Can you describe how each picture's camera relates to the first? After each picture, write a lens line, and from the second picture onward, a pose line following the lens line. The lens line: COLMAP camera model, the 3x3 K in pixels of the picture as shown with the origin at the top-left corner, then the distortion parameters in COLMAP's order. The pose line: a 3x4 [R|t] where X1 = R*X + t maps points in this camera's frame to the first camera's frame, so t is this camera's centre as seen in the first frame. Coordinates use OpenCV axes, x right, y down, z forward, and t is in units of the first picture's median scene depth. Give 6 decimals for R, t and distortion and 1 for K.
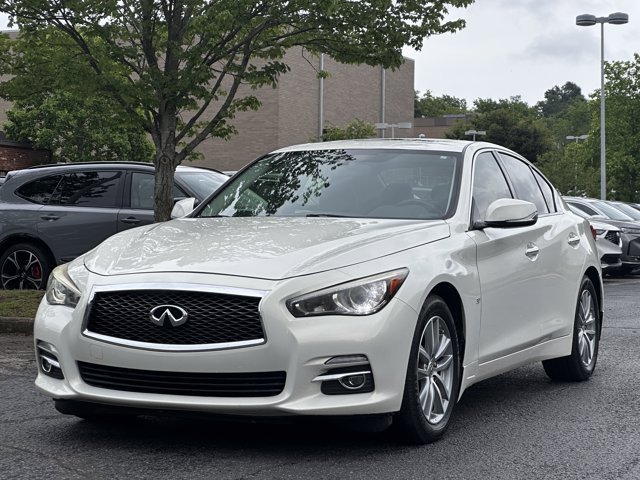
lens RADIAL K [[1653.6, 0, 320.0], [0, 1653.6, 240.0], [0, 0, 1]] dist [-0.463566, 16.081349]
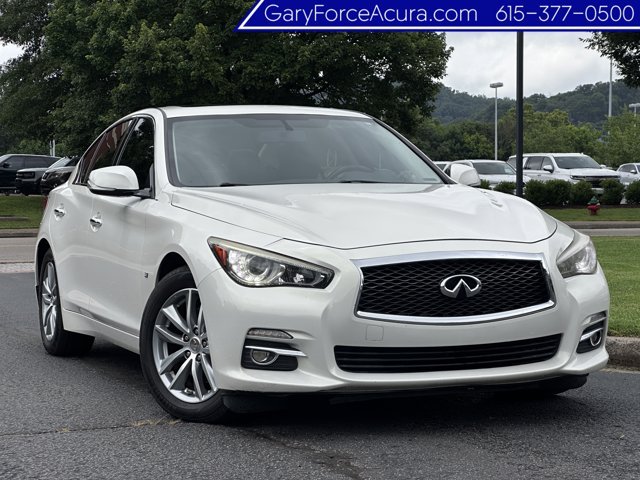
lens RADIAL K [[1637.9, 0, 320.1], [0, 1637.9, 217.0], [0, 0, 1]] dist [-0.333015, 10.723523]
pose [[0.691604, -0.033476, 0.721500, -0.714776], [0.037321, 0.999247, 0.010588, -0.005504], [-0.721312, 0.019604, 0.692333, 0.360620]]
